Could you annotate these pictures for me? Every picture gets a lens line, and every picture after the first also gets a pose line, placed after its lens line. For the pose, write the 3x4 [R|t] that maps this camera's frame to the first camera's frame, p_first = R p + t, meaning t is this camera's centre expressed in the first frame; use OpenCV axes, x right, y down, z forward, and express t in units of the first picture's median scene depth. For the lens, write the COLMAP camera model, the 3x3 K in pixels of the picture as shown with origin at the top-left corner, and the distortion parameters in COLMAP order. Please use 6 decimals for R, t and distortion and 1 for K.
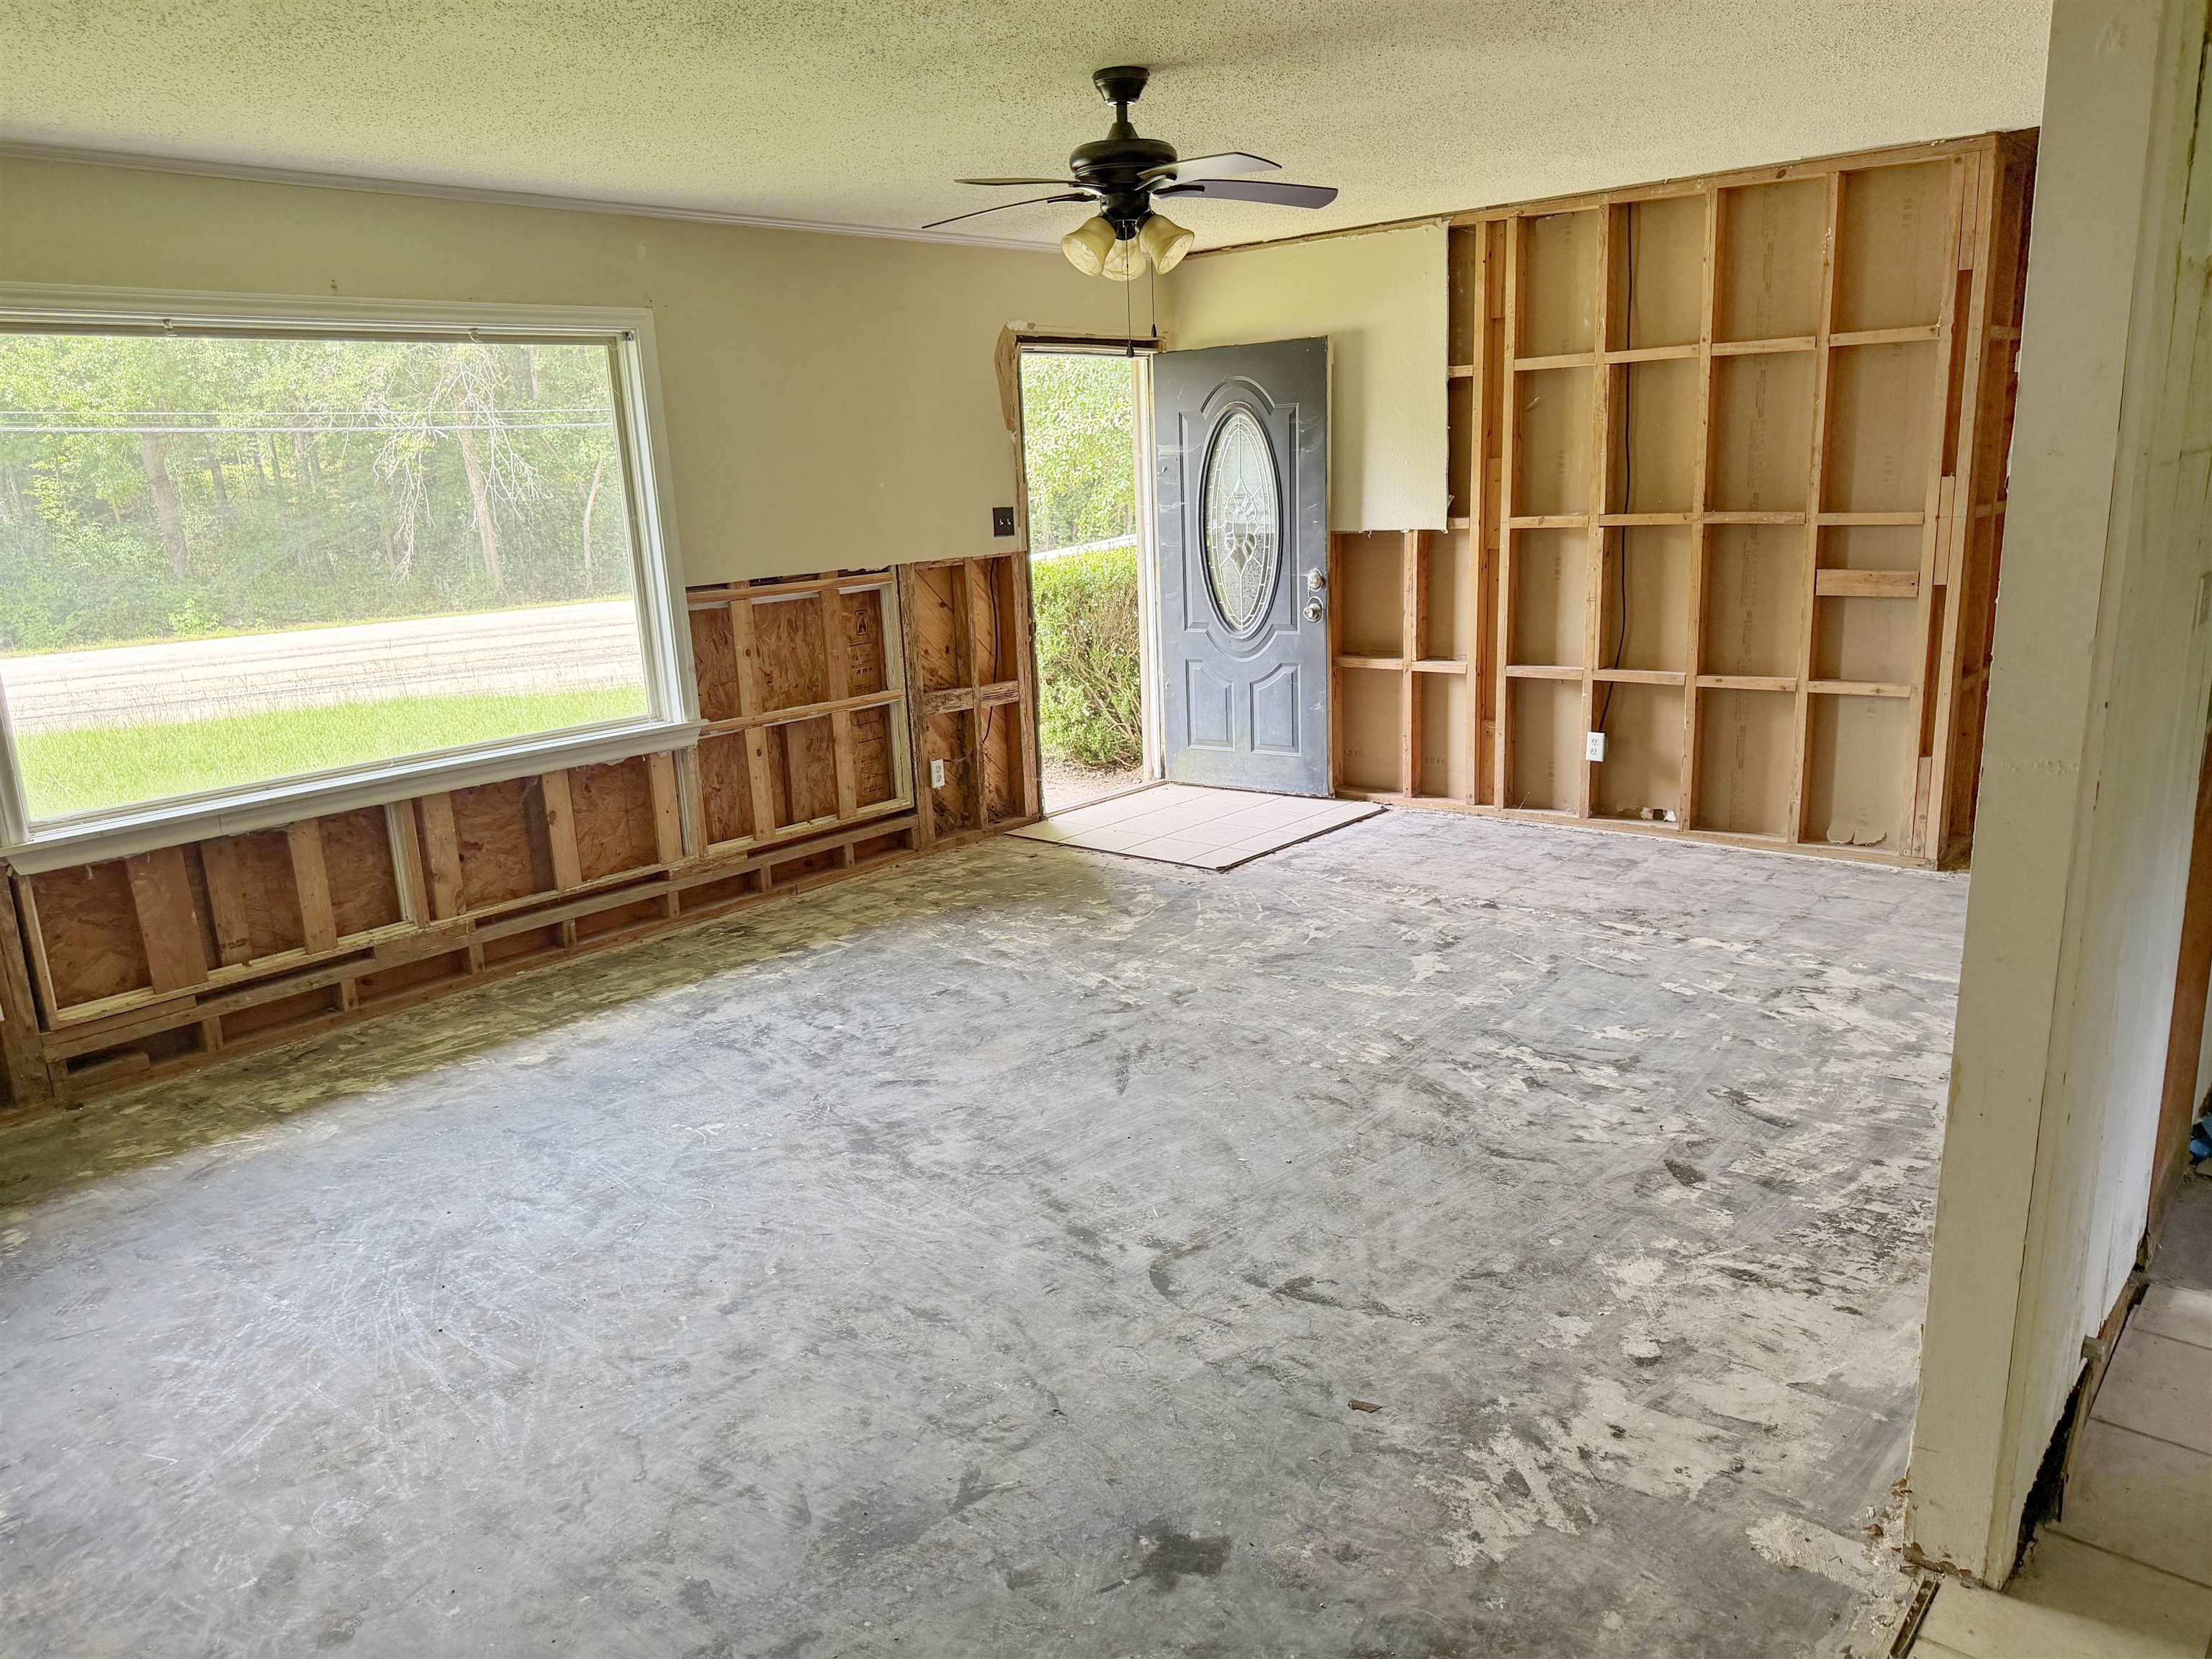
lens RADIAL K [[1586.6, 0, 1118.6], [0, 1586.6, 843.3], [0, 0, 1]] dist [0.005509, 0.002105]
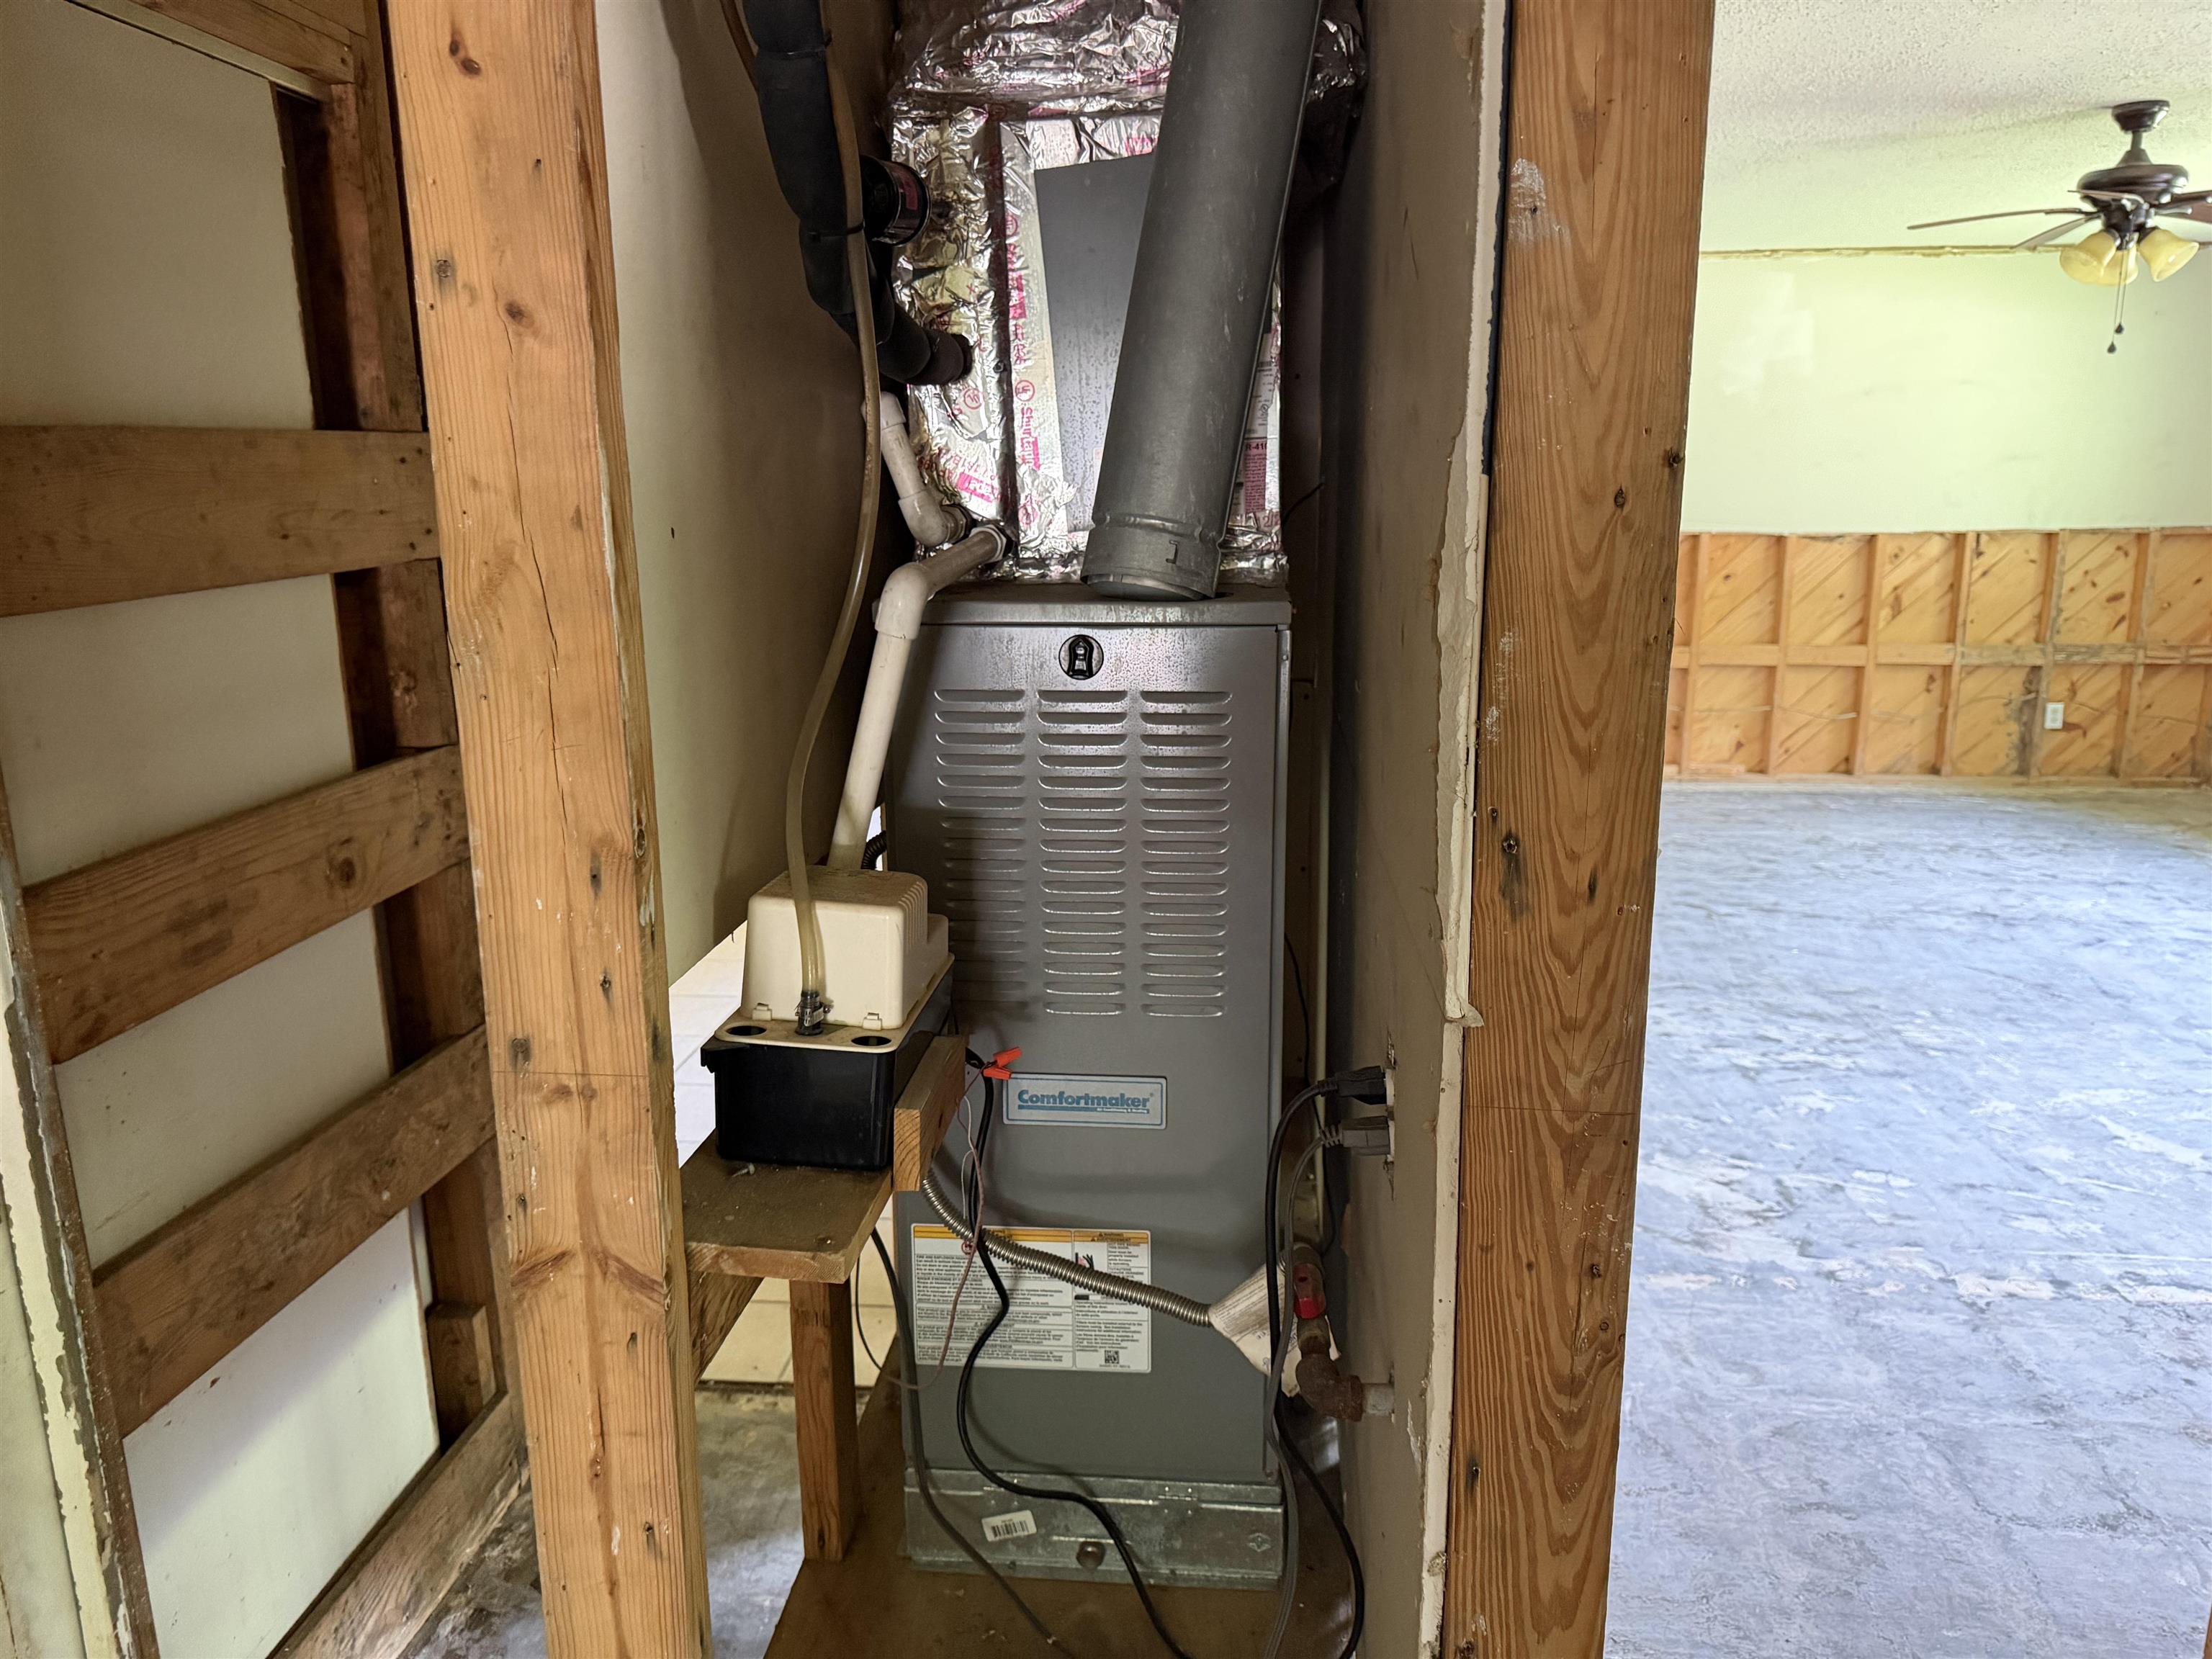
lens RADIAL K [[1586.6, 0, 1101.6], [0, 1586.6, 818.8], [0, 0, 1]] dist [0.005509, 0.002105]
pose [[-0.814445, 0.180542, -0.551438, 1.112667], [-0.096740, 0.894809, 0.435842, -0.386247], [0.572119, 0.408316, -0.711307, 1.326019]]
